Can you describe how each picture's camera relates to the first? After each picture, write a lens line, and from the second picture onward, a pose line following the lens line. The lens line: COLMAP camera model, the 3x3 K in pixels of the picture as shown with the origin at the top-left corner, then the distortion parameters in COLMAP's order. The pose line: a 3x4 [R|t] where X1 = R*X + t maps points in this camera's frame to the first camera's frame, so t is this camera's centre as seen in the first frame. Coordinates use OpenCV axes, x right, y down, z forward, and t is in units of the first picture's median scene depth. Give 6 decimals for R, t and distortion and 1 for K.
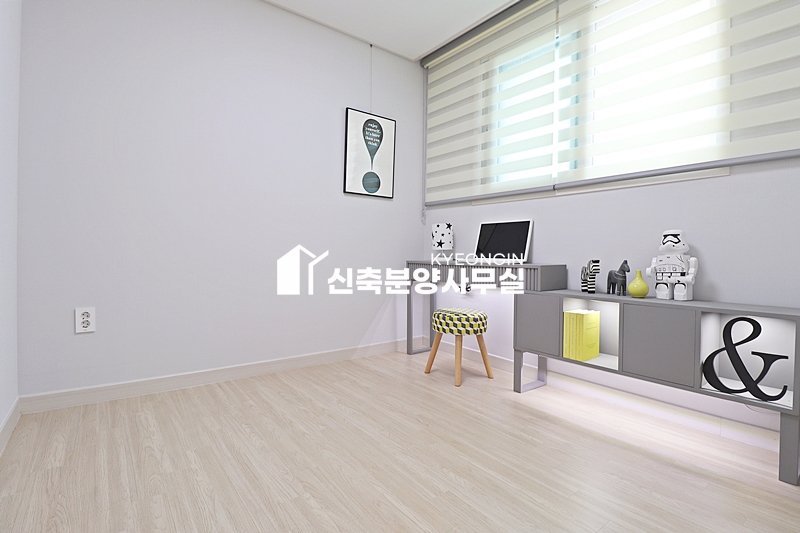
lens RADIAL K [[373.7, 0, 402.8], [0, 373.7, 259.5], [0, 0, 1]] dist [-0.001996, -0.010880]
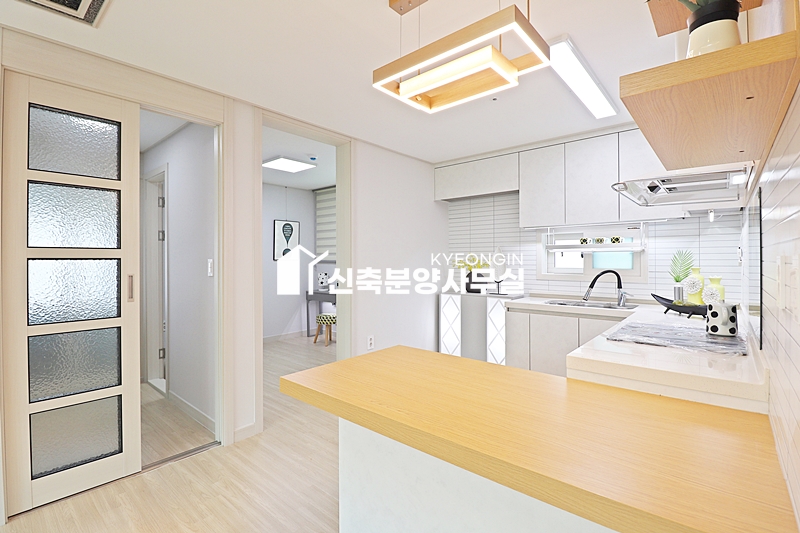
lens RADIAL K [[373.7, 0, 400.3], [0, 373.7, 260.9], [0, 0, 1]] dist [-0.001996, -0.010880]
pose [[0.982099, -0.021456, 0.187137, 0.140052], [0.024076, 0.999641, -0.011739, -0.128534], [-0.186818, 0.016034, 0.982264, -1.129232]]
